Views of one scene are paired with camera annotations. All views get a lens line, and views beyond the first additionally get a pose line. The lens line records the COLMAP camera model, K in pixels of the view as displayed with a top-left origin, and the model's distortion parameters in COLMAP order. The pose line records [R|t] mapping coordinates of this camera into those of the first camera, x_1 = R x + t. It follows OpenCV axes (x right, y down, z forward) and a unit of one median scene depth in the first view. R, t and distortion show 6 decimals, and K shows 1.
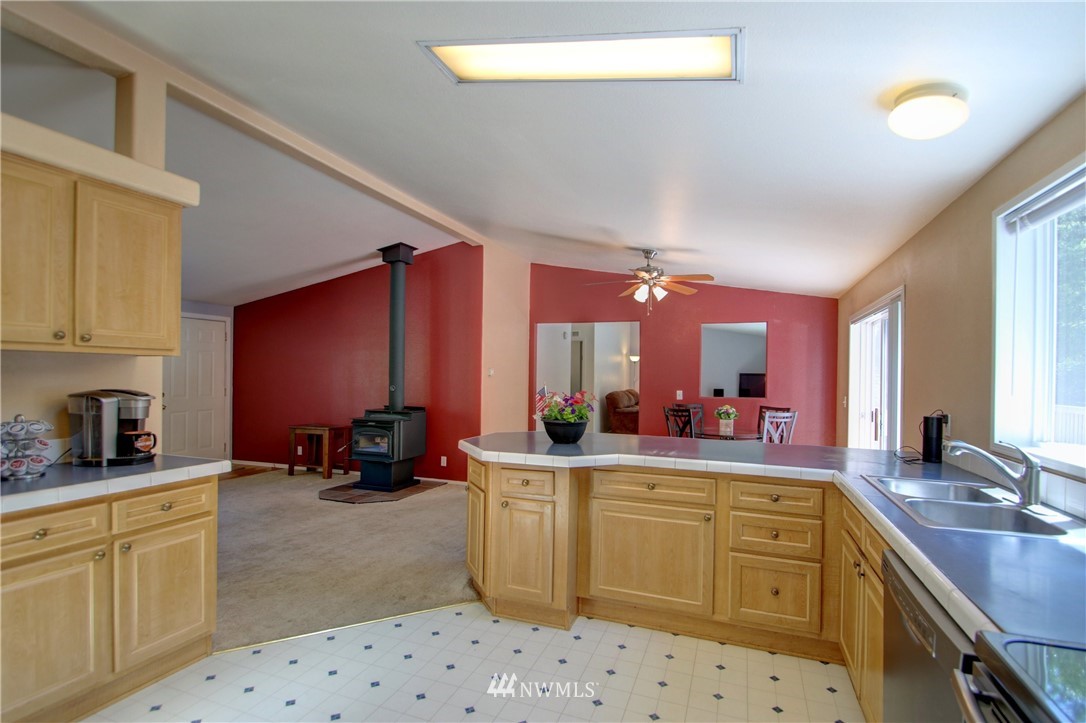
lens RADIAL K [[502.0, 0, 543.0], [0, 502.0, 361.5], [0, 0, 1]] dist [-0.000304, -0.015465]
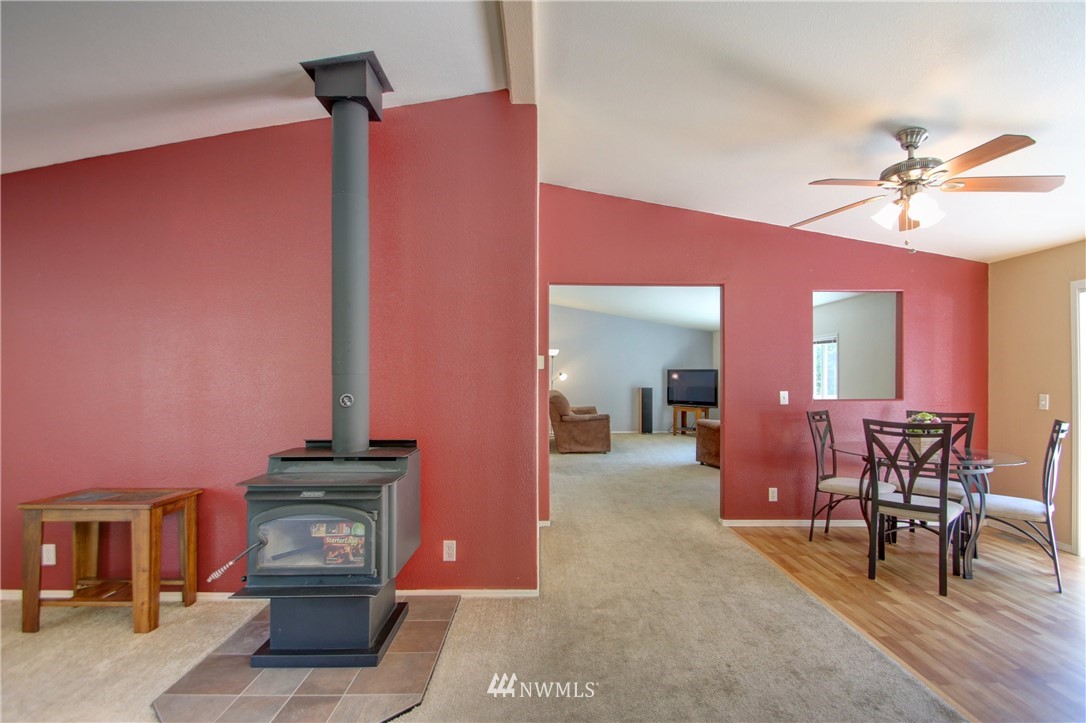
lens RADIAL K [[502.0, 0, 543.0], [0, 502.0, 361.5], [0, 0, 1]] dist [-0.000304, -0.015465]
pose [[0.924256, 0.000931, 0.381771, -0.296622], [-0.000616, 0.999999, -0.000947, 0.020863], [-0.381772, 0.000640, 0.924256, 0.529367]]
